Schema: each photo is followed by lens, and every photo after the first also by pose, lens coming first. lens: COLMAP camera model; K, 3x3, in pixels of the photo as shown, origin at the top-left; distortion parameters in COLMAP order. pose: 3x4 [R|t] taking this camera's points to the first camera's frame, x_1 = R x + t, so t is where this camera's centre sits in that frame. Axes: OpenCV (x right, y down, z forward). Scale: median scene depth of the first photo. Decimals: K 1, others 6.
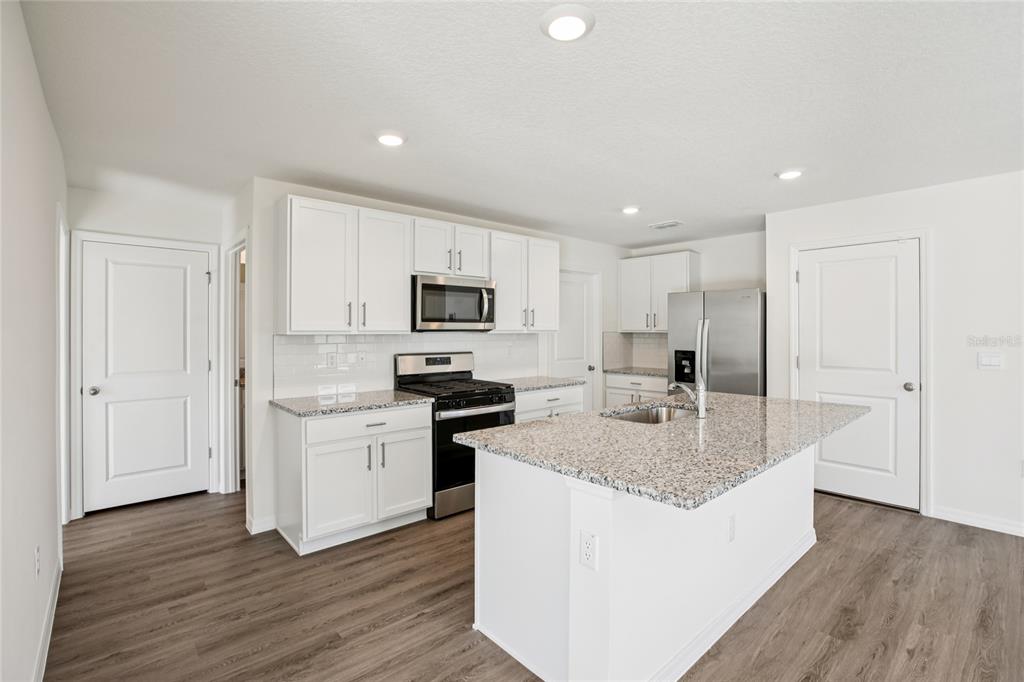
lens RADIAL K [[466.9, 0, 506.0], [0, 466.9, 334.7], [0, 0, 1]] dist [-0.046837, 0.012373]
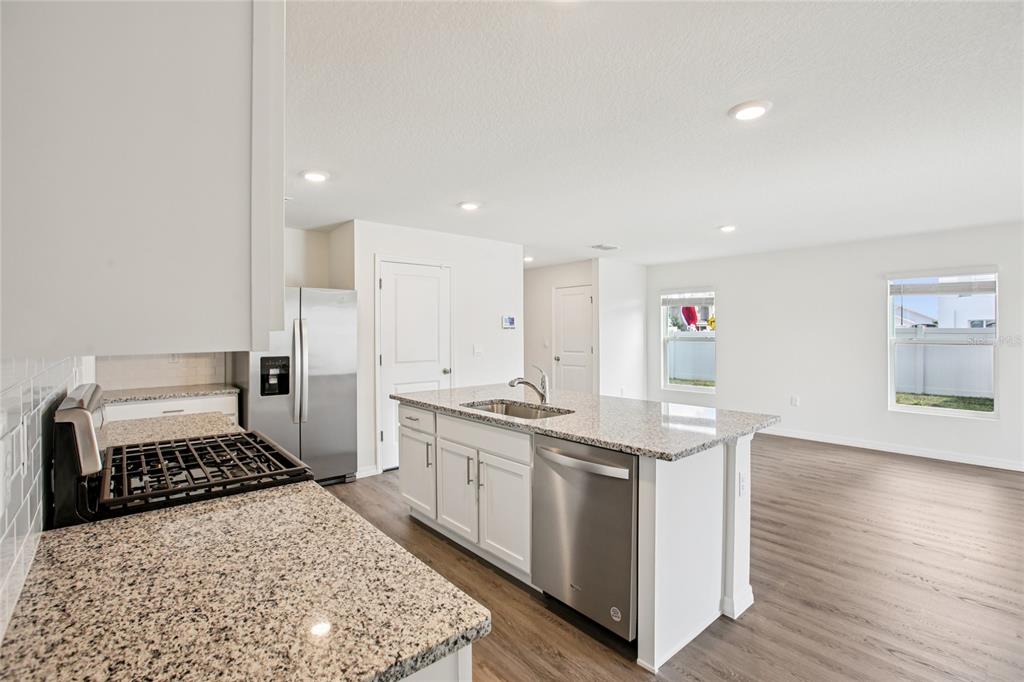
lens RADIAL K [[466.9, 0, 506.0], [0, 466.9, 334.7], [0, 0, 1]] dist [-0.046837, 0.012373]
pose [[0.017077, -0.005919, 0.999837, -0.507105], [0.010748, 0.999926, 0.005736, -0.006767], [-0.999796, 0.010648, 0.017139, 0.674053]]
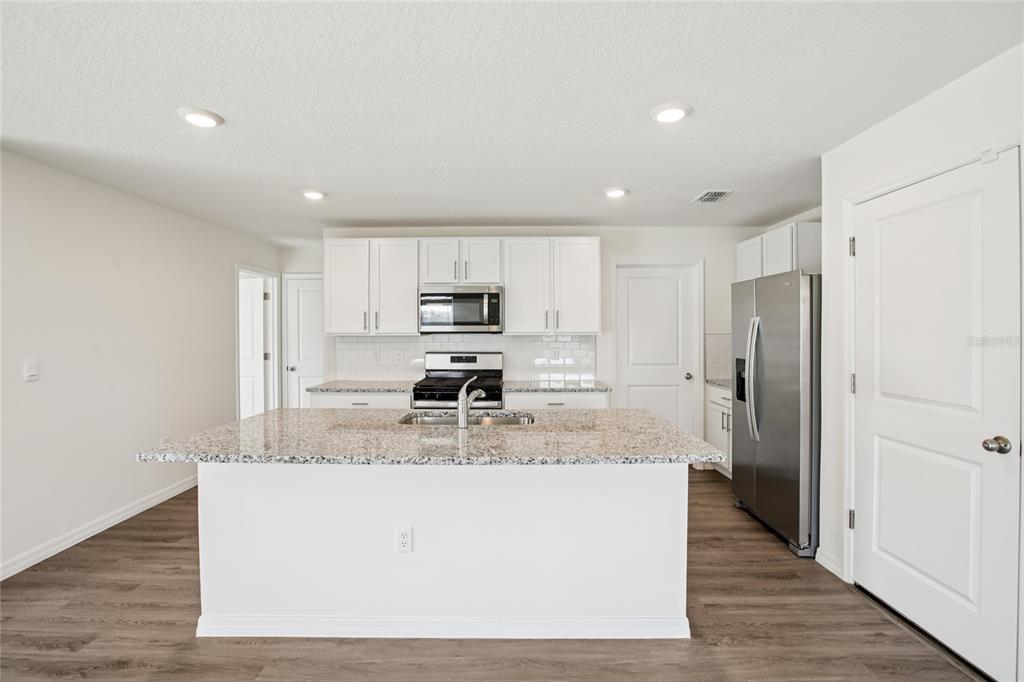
lens RADIAL K [[466.9, 0, 506.0], [0, 466.9, 334.7], [0, 0, 1]] dist [-0.046837, 0.012373]
pose [[0.748273, 0.004110, -0.663378, 0.697299], [-0.003406, 0.999991, 0.002354, -0.006675], [0.663382, 0.000498, 0.748280, 0.220477]]
